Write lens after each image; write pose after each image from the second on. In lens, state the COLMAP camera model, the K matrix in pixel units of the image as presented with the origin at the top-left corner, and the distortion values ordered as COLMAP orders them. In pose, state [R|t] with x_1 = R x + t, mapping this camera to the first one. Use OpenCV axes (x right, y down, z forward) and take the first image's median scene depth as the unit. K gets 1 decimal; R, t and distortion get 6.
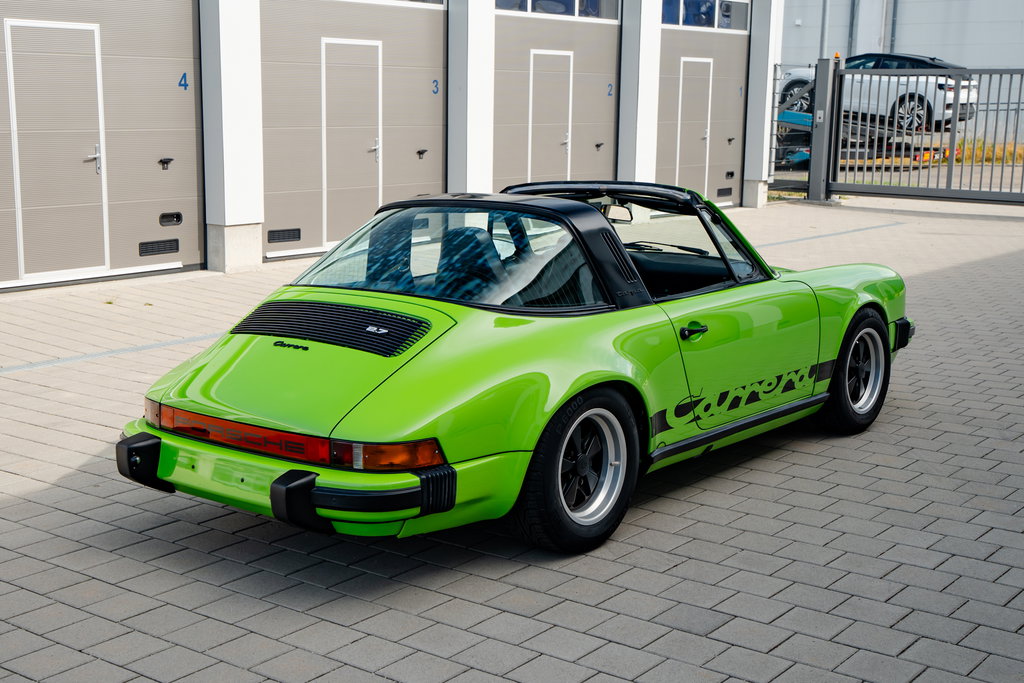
lens RADIAL K [[1324.3, 0, 514.5], [0, 1324.3, 342.8], [0, 0, 1]] dist [0.095176, 0.000000]
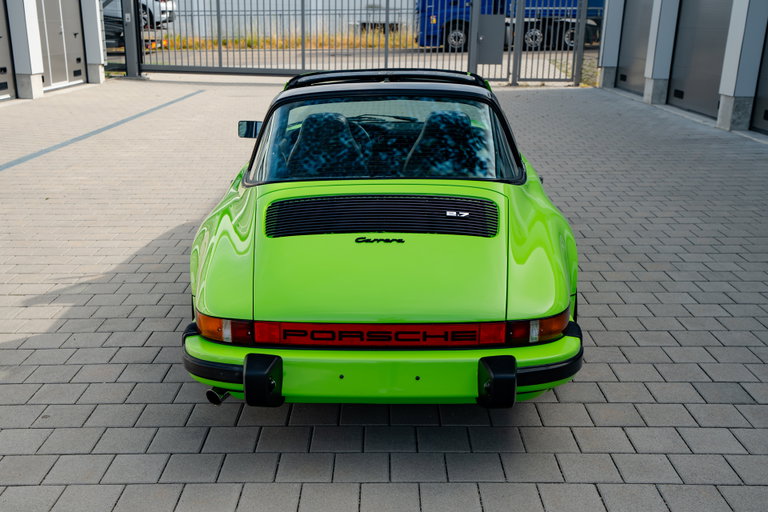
lens RADIAL K [[814.9, 0, 378.7], [0, 814.9, 254.6], [0, 0, 1]] dist [0.072031, 0.000000]
pose [[0.795998, -0.171252, 0.580569, -0.195851], [0.106074, 0.983766, 0.144749, -0.028692], [-0.595933, -0.053637, 0.801241, 0.175537]]
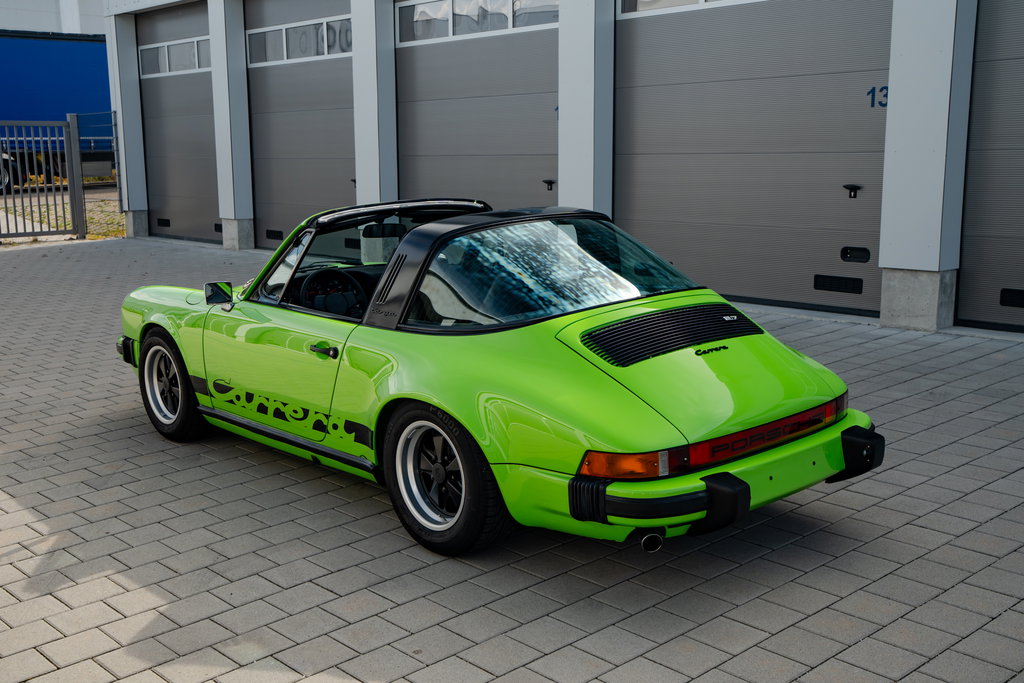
lens RADIAL K [[1118.4, 0, 476.3], [0, 1118.4, 325.7], [0, 0, 1]] dist [0.065884, 0.000000]
pose [[0.187476, -0.171153, 0.967243, -0.382027], [0.196282, 0.971370, 0.133839, -0.061932], [-0.962458, 0.164760, 0.215703, 0.356243]]
